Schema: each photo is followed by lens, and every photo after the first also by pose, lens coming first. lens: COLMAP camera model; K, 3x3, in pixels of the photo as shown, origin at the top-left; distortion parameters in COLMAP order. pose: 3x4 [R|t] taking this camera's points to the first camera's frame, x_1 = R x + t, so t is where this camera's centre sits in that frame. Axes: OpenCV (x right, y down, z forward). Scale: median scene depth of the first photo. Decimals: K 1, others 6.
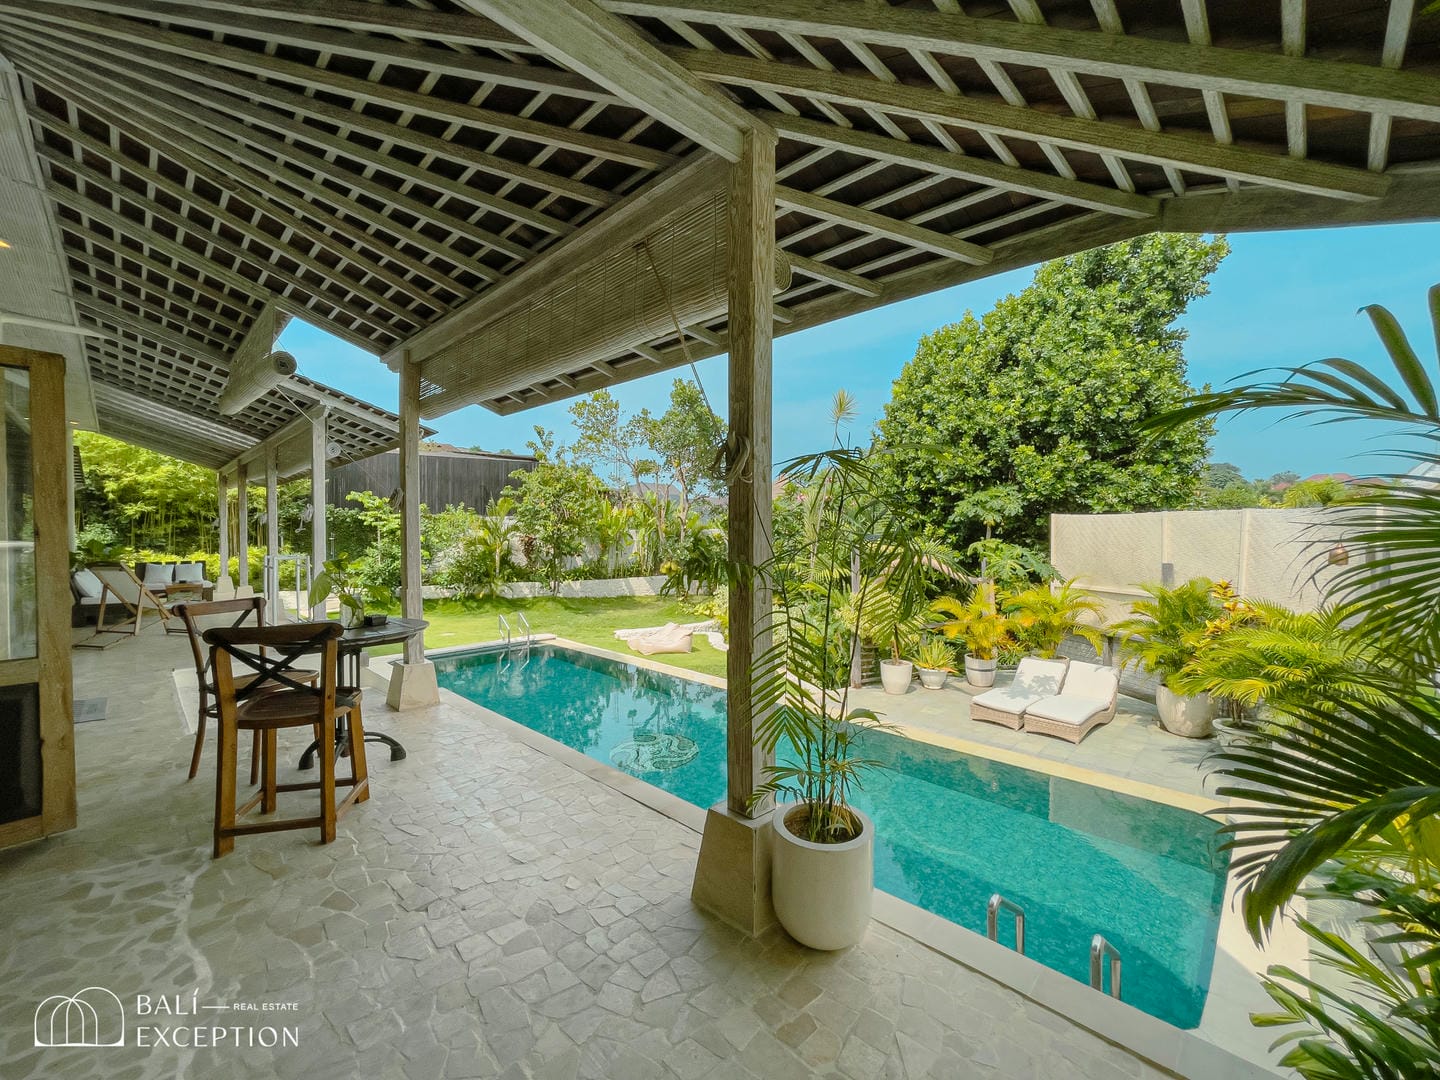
lens RADIAL K [[591.2, 0, 722.9], [0, 591.2, 538.0], [0, 0, 1]] dist [-0.004360, 0.001856]
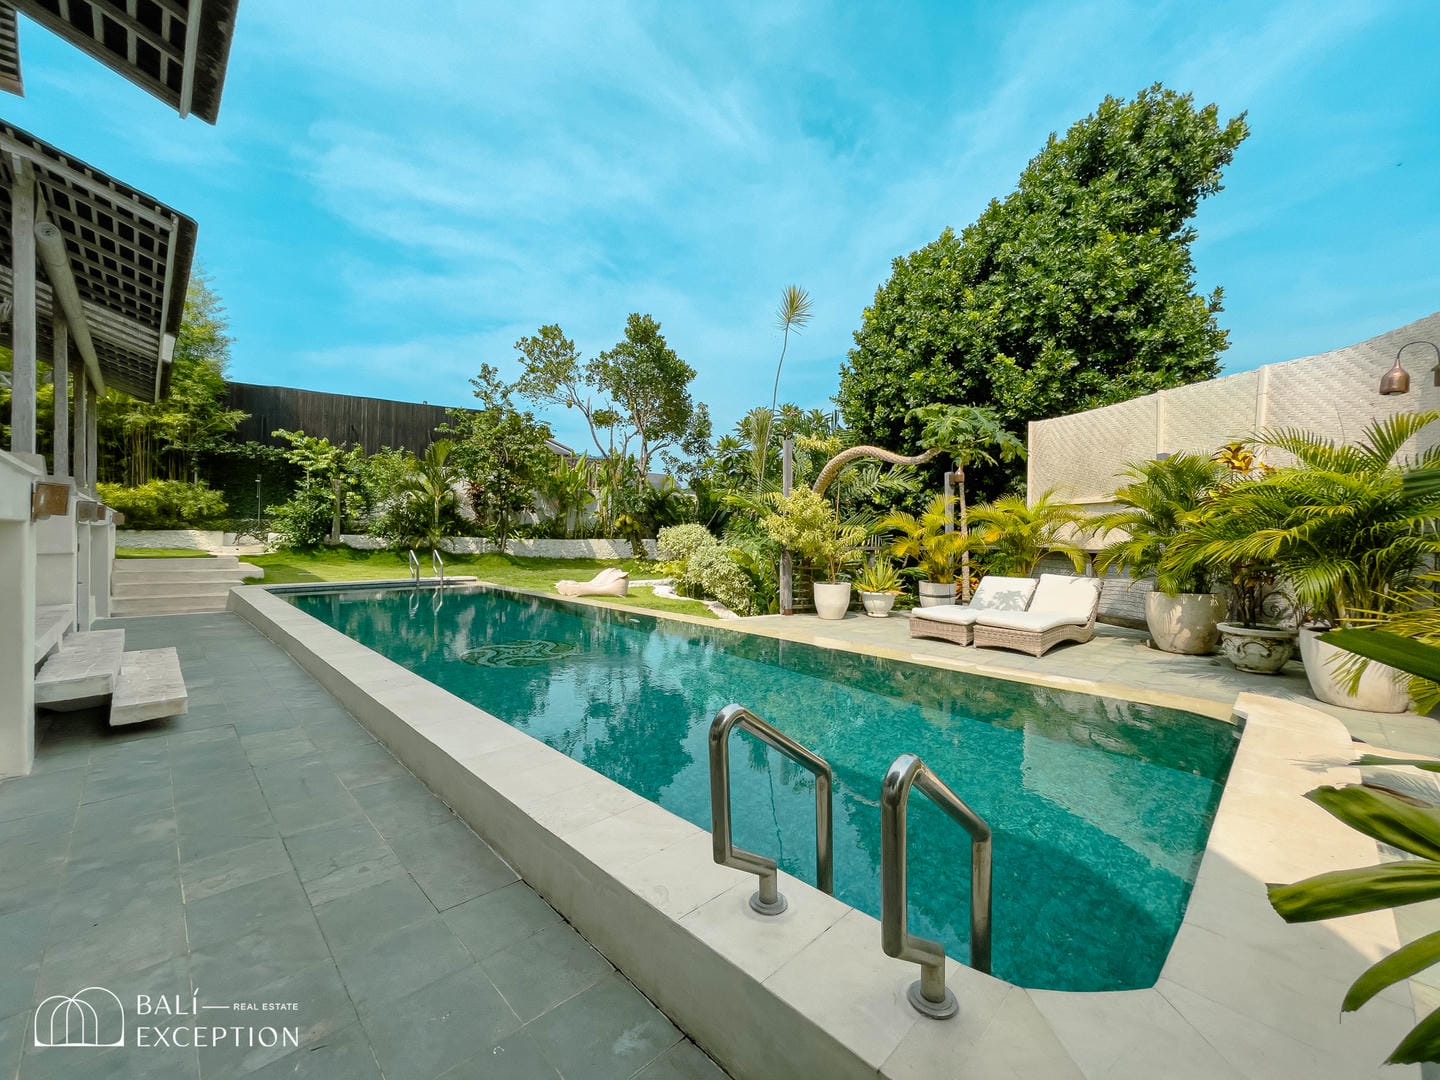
lens RADIAL K [[591.2, 0, 716.9], [0, 591.2, 533.0], [0, 0, 1]] dist [-0.004360, 0.001856]
pose [[0.999606, 0.016150, -0.022948, 0.110169], [-0.016409, 0.999803, -0.011151, 0.112003], [0.022764, 0.011524, 0.999674, 0.123182]]
